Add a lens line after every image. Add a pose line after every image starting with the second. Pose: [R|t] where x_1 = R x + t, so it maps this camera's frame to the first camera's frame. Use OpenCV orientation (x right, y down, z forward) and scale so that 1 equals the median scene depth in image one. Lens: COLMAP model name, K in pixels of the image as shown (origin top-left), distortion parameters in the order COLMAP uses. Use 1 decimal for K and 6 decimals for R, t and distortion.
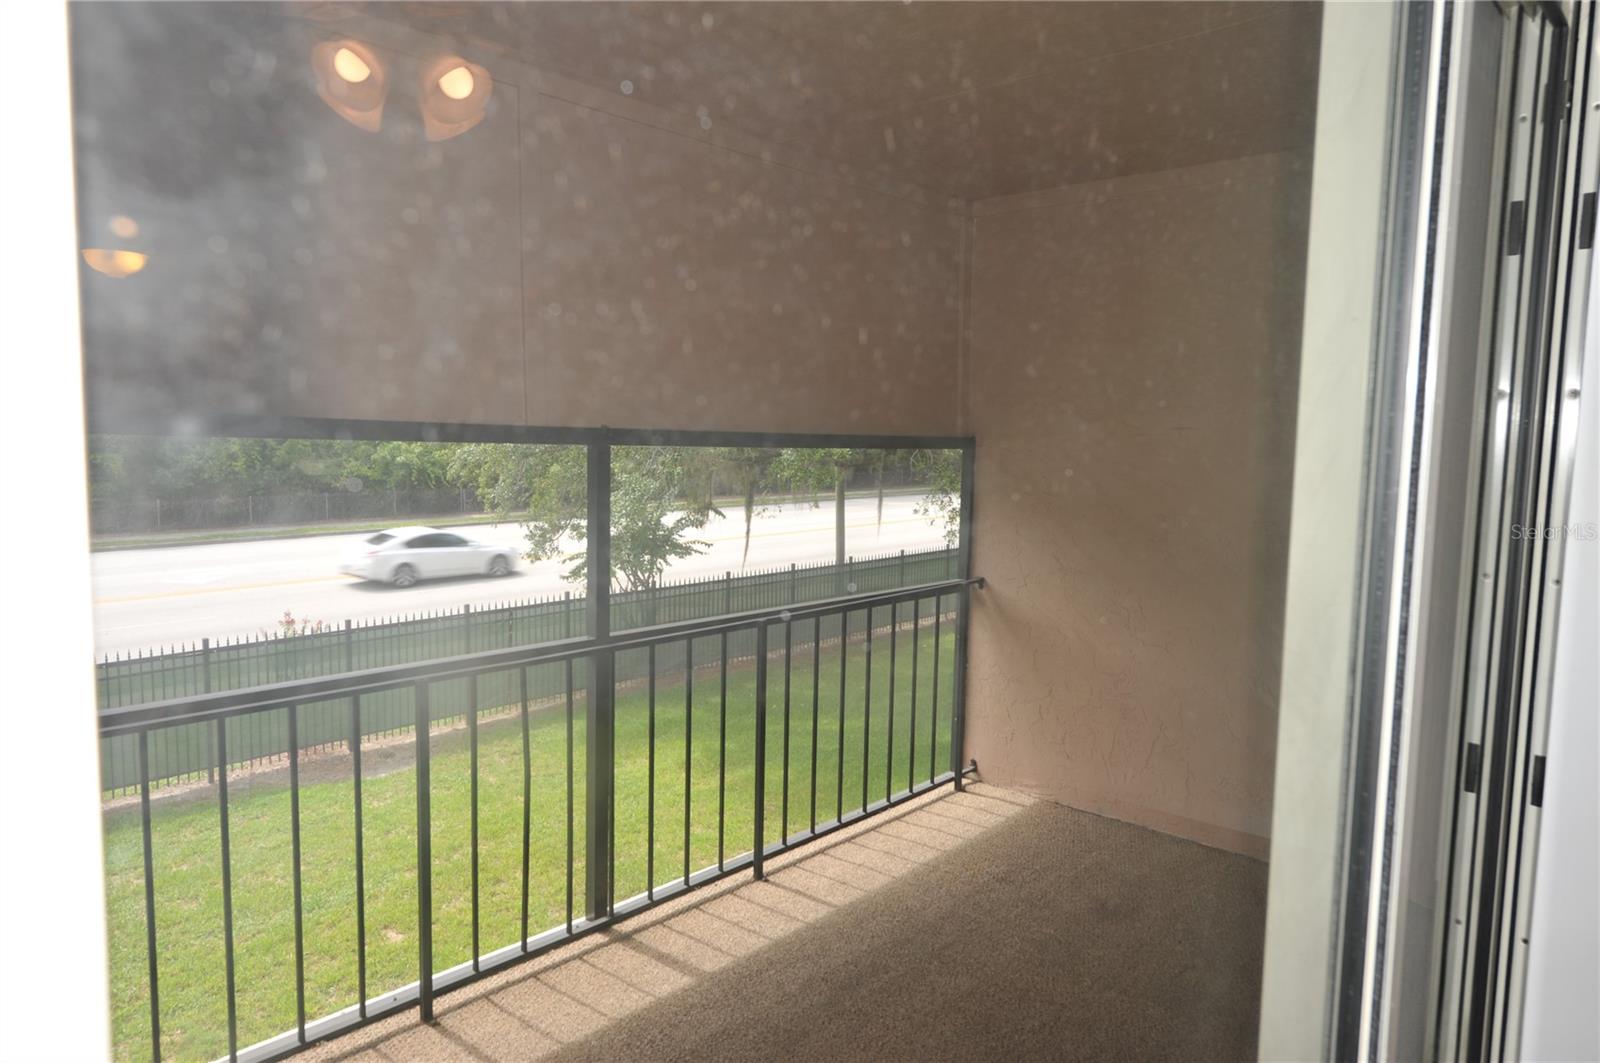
lens RADIAL K [[1049.5, 0, 806.3], [0, 1049.5, 534.1], [0, 0, 1]] dist [0.005746, 0.000743]
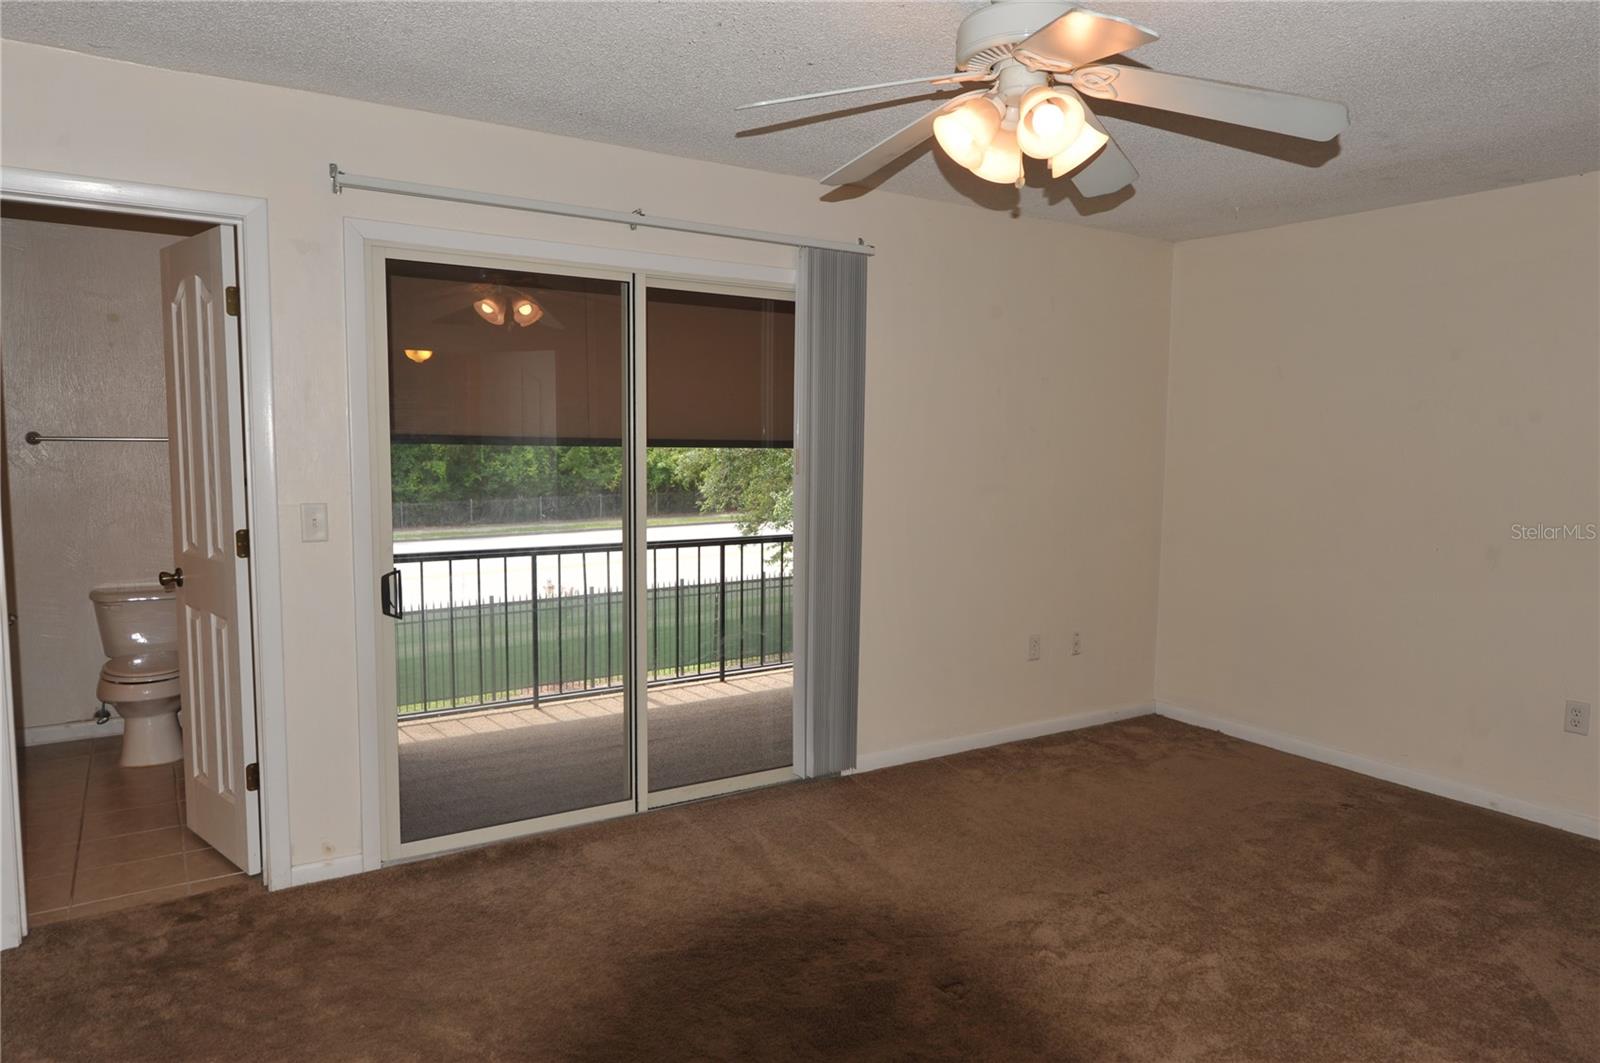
lens RADIAL K [[1049.5, 0, 806.3], [0, 1049.5, 534.1], [0, 0, 1]] dist [0.005746, 0.000743]
pose [[0.969241, 0.012147, -0.245812, 0.112295], [-0.013568, 0.999900, -0.004089, 0.015303], [0.245738, 0.007298, 0.969309, -0.154060]]
